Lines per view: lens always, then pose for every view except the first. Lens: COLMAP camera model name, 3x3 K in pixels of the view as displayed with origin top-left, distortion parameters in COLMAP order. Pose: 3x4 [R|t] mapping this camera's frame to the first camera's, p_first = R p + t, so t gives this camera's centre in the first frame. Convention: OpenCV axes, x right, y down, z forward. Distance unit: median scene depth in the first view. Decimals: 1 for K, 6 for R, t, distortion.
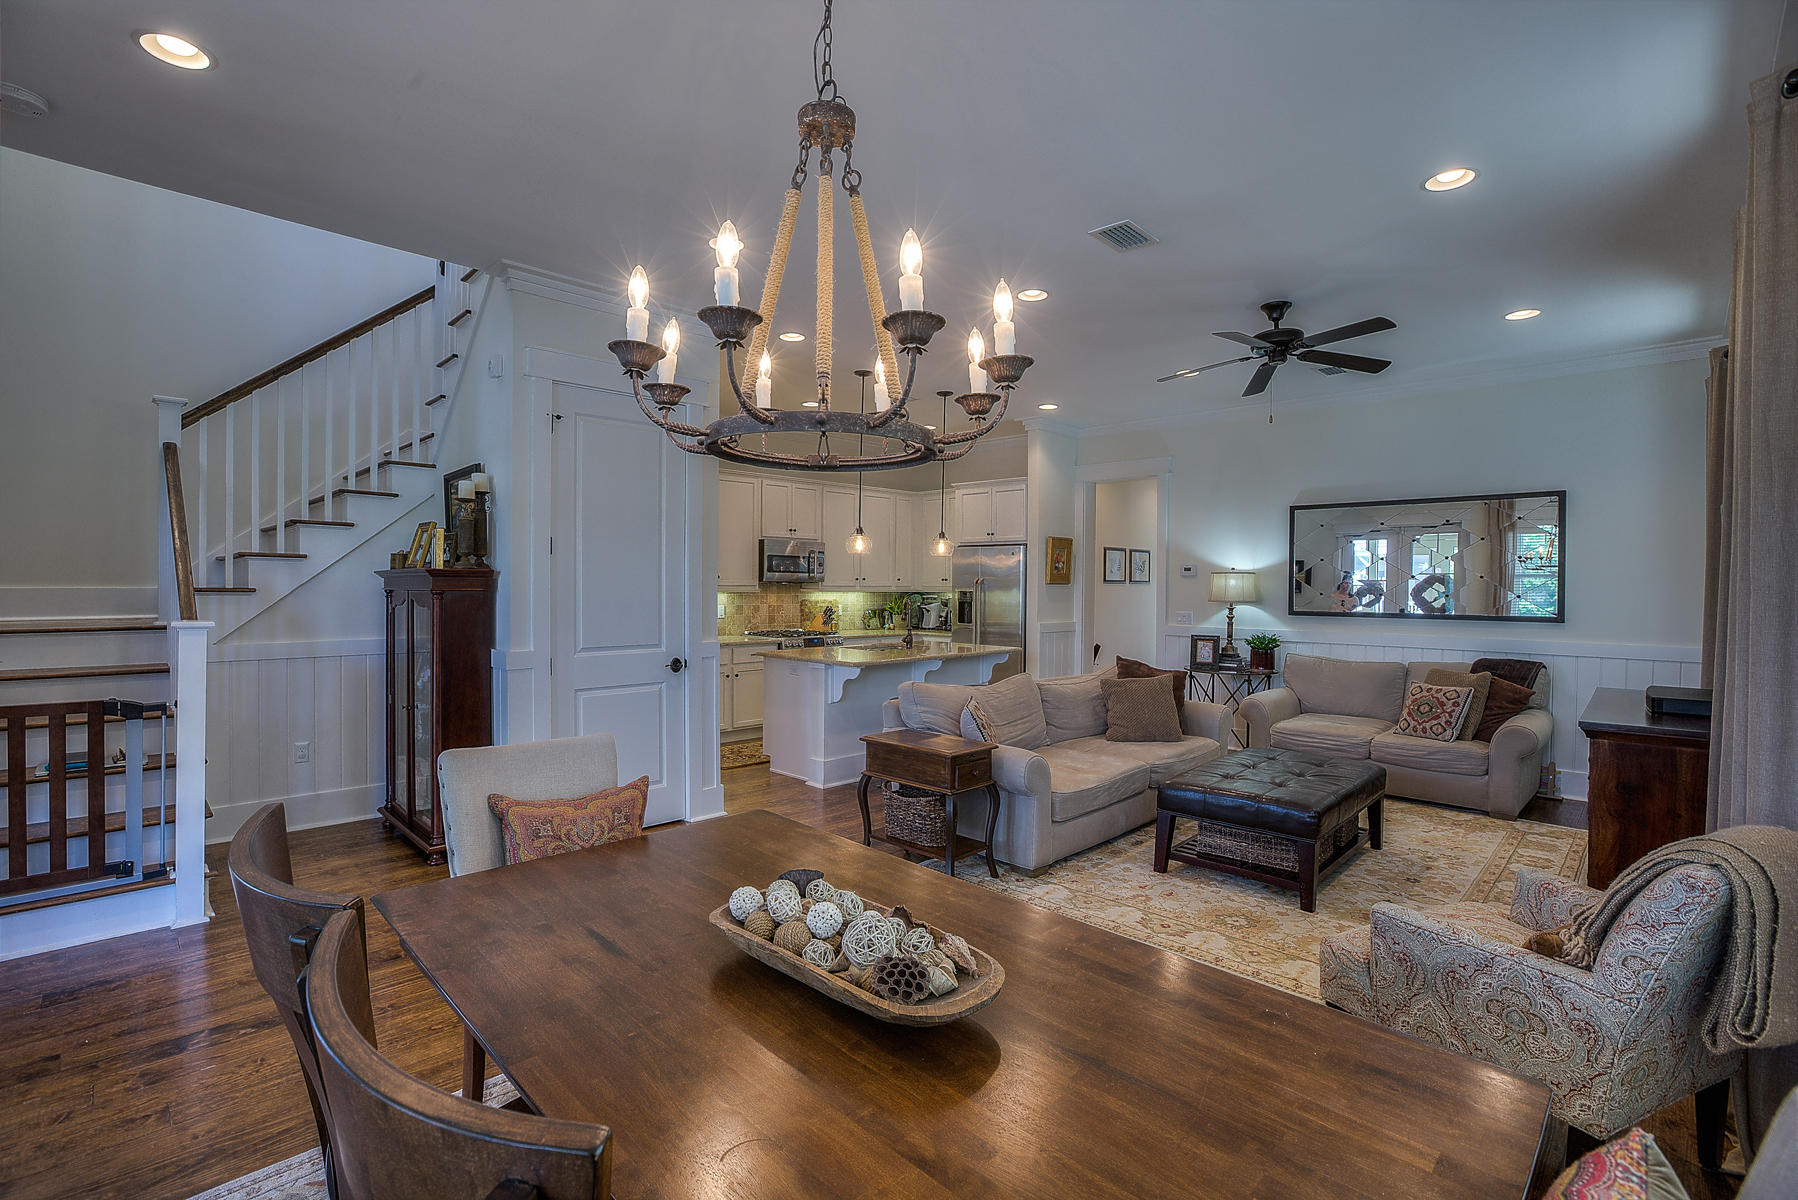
lens RADIAL K [[852.5, 0, 901.0], [0, 852.5, 606.6], [0, 0, 1]] dist [-0.019666, 0.000804]
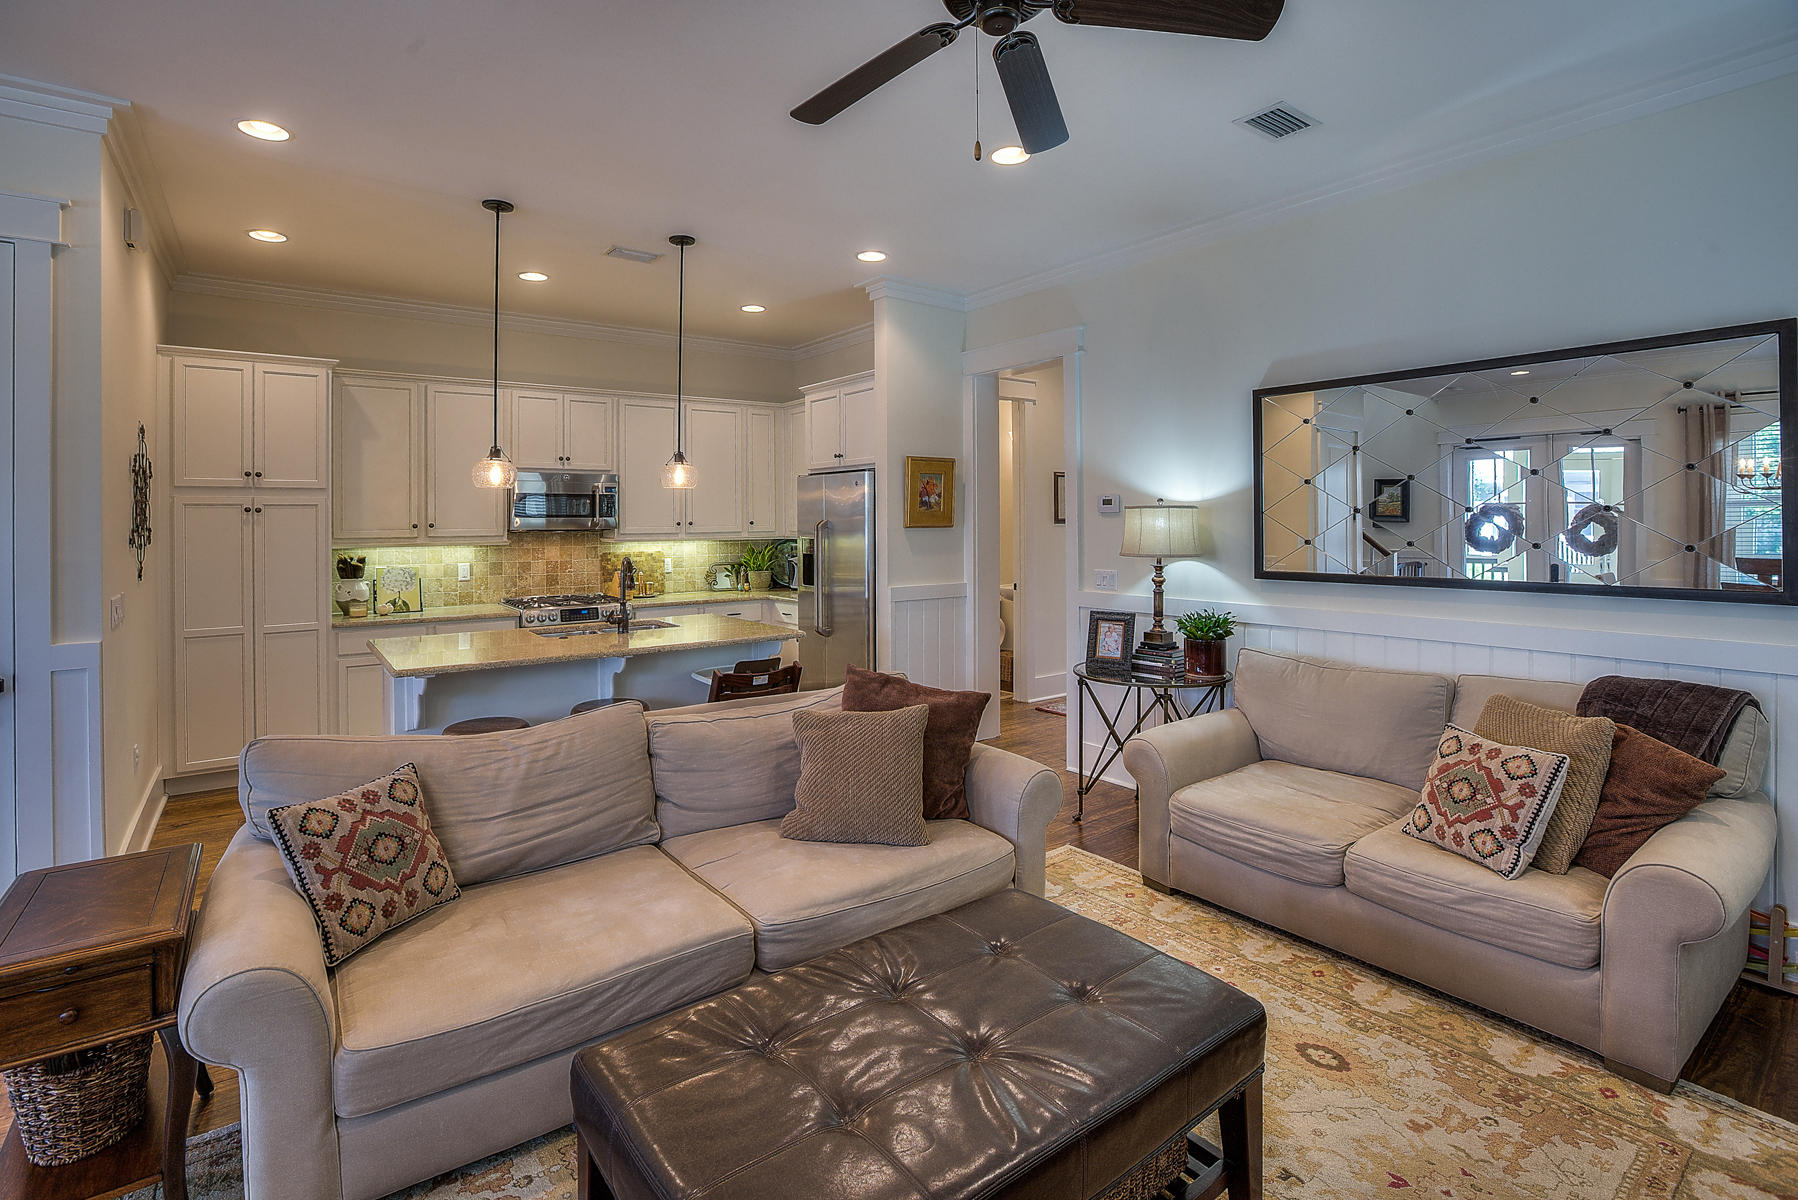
lens RADIAL K [[852.5, 0, 903.3], [0, 852.5, 513.9], [0, 0, 1]] dist [-0.019666, 0.000804]
pose [[0.980685, -0.020454, -0.194523, 0.330650], [0.015923, 0.999565, -0.024831, -0.023006], [0.194946, 0.021254, 0.980584, 0.382421]]
